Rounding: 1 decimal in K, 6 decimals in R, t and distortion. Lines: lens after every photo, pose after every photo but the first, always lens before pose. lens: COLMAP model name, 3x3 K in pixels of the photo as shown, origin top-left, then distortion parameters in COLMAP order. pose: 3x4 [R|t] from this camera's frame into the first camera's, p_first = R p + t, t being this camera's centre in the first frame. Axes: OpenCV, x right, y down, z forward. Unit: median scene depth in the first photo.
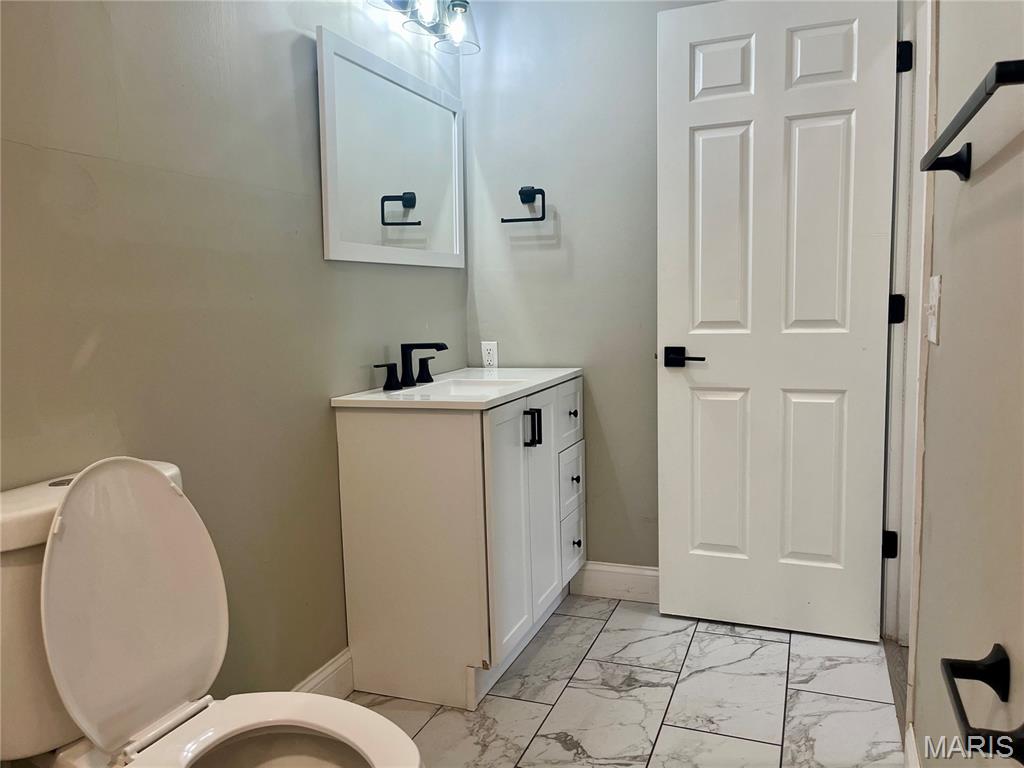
lens RADIAL K [[773.7, 0, 512.0], [0, 773.7, 384.0], [0, 0, 1]] dist [0.003235, 0.001417]
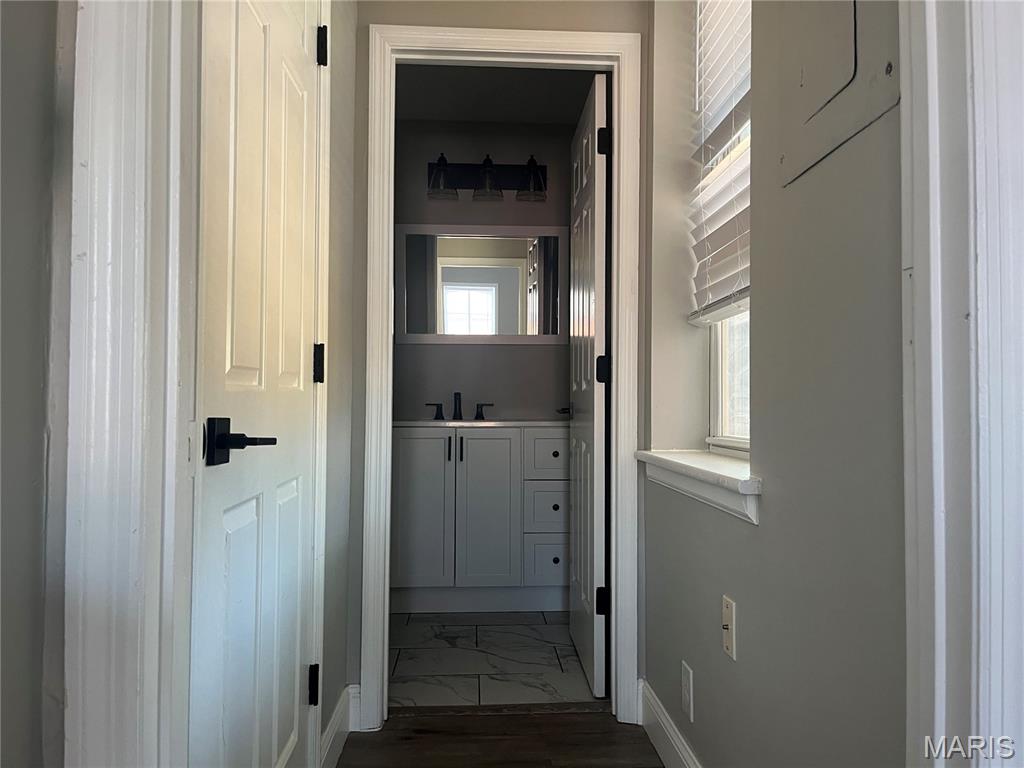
lens RADIAL K [[773.7, 0, 512.0], [0, 773.7, 384.0], [0, 0, 1]] dist [0.003235, 0.001417]
pose [[0.416230, 0.003237, -0.909254, 1.398190], [-0.113588, 0.992345, -0.048465, -0.005759], [0.902137, 0.123452, 0.413412, 0.463929]]
